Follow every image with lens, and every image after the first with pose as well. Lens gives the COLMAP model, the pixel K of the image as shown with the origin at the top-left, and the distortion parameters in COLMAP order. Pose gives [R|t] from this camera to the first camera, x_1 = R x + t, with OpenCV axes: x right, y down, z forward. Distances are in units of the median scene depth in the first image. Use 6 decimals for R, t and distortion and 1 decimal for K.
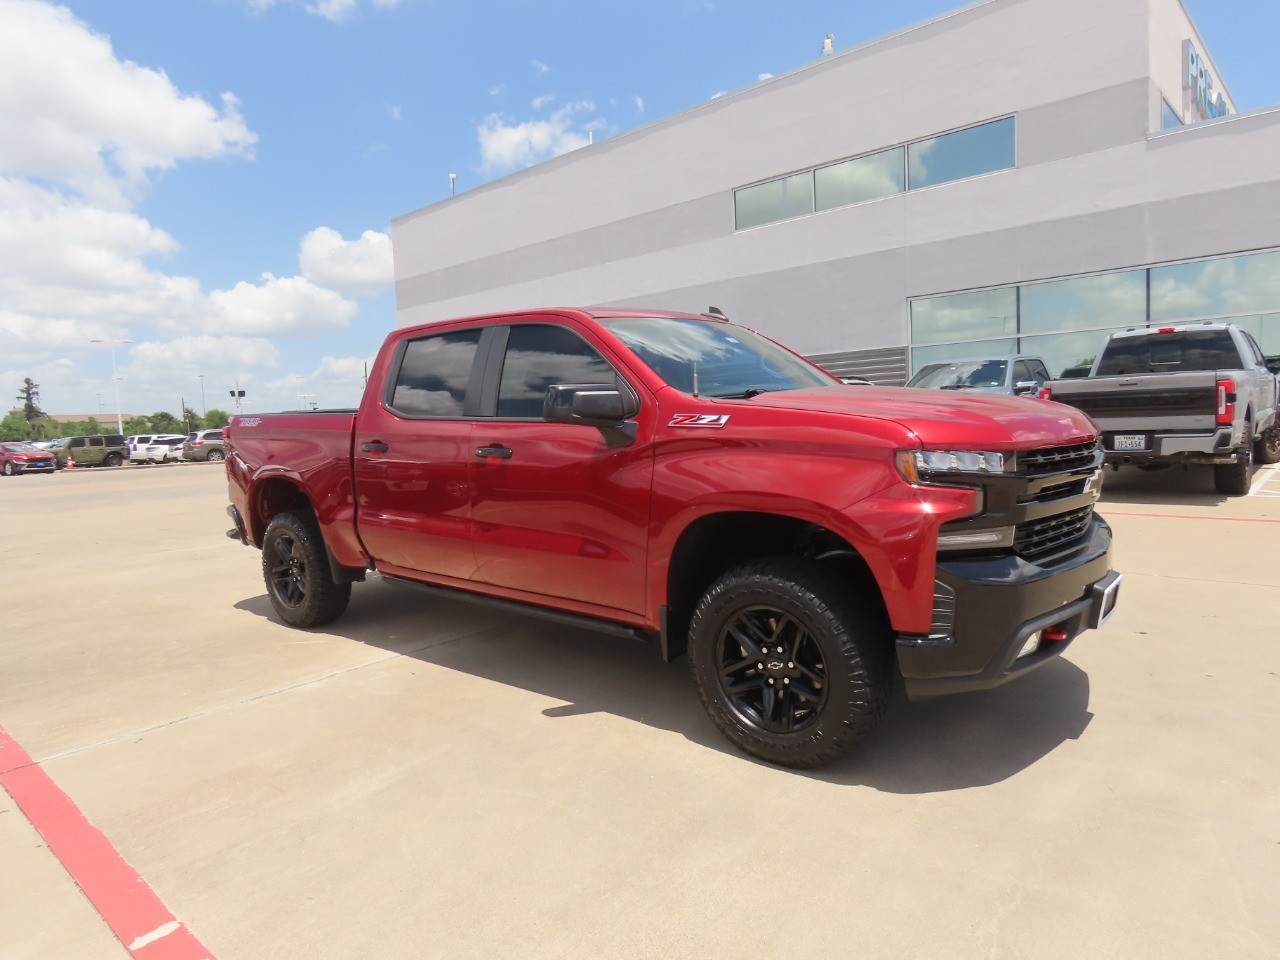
lens RADIAL K [[844.0, 0, 640.0], [0, 844.0, 480.0], [0, 0, 1]] dist [-0.000905, -0.004695]
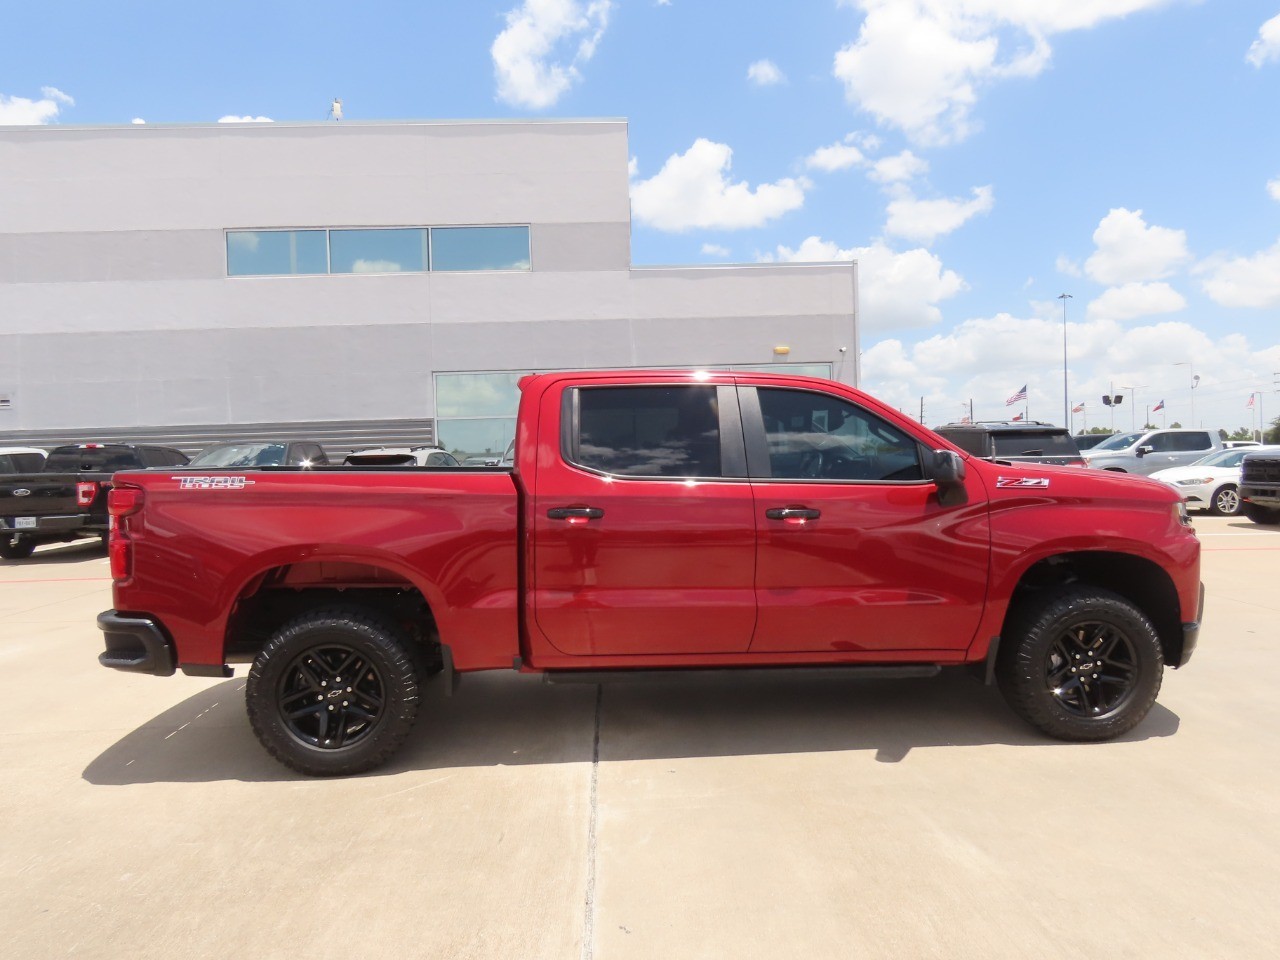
lens RADIAL K [[844.0, 0, 640.0], [0, 844.0, 480.0], [0, 0, 1]] dist [-0.000905, -0.004695]
pose [[0.697961, 0.011691, 0.716040, -0.299246], [0.049058, 0.996737, -0.064093, -0.005312], [-0.714453, 0.079862, 0.695110, 0.128449]]
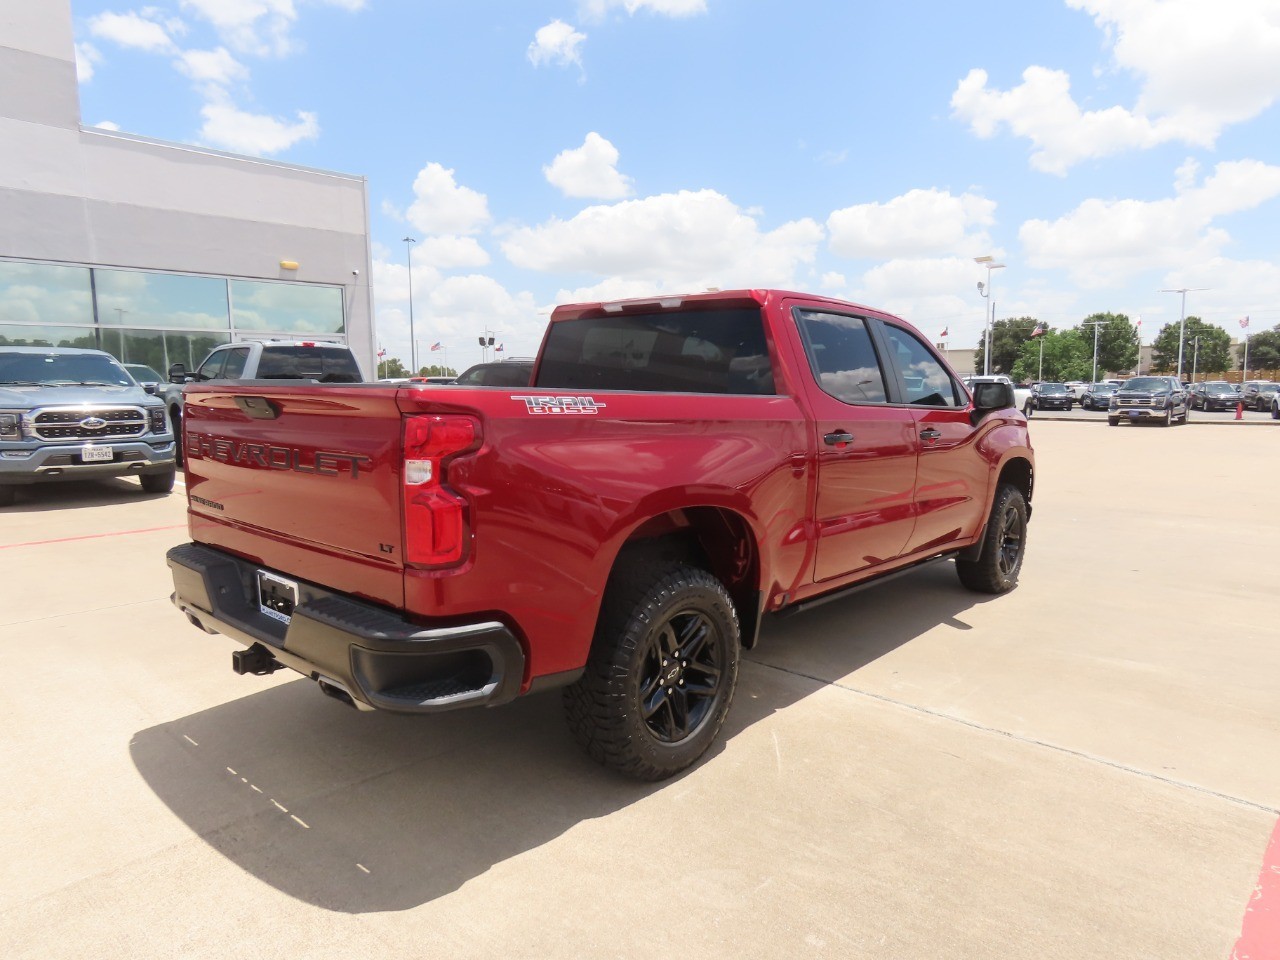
lens RADIAL K [[850.2, 0, 644.6], [0, 850.2, 475.6], [0, 0, 1]] dist [-0.025030, 0.047728]
pose [[-0.017465, -0.061763, 0.997938, -0.390870], [0.085629, 0.994331, 0.063038, -0.024354], [-0.996174, 0.086553, -0.012078, 0.414227]]
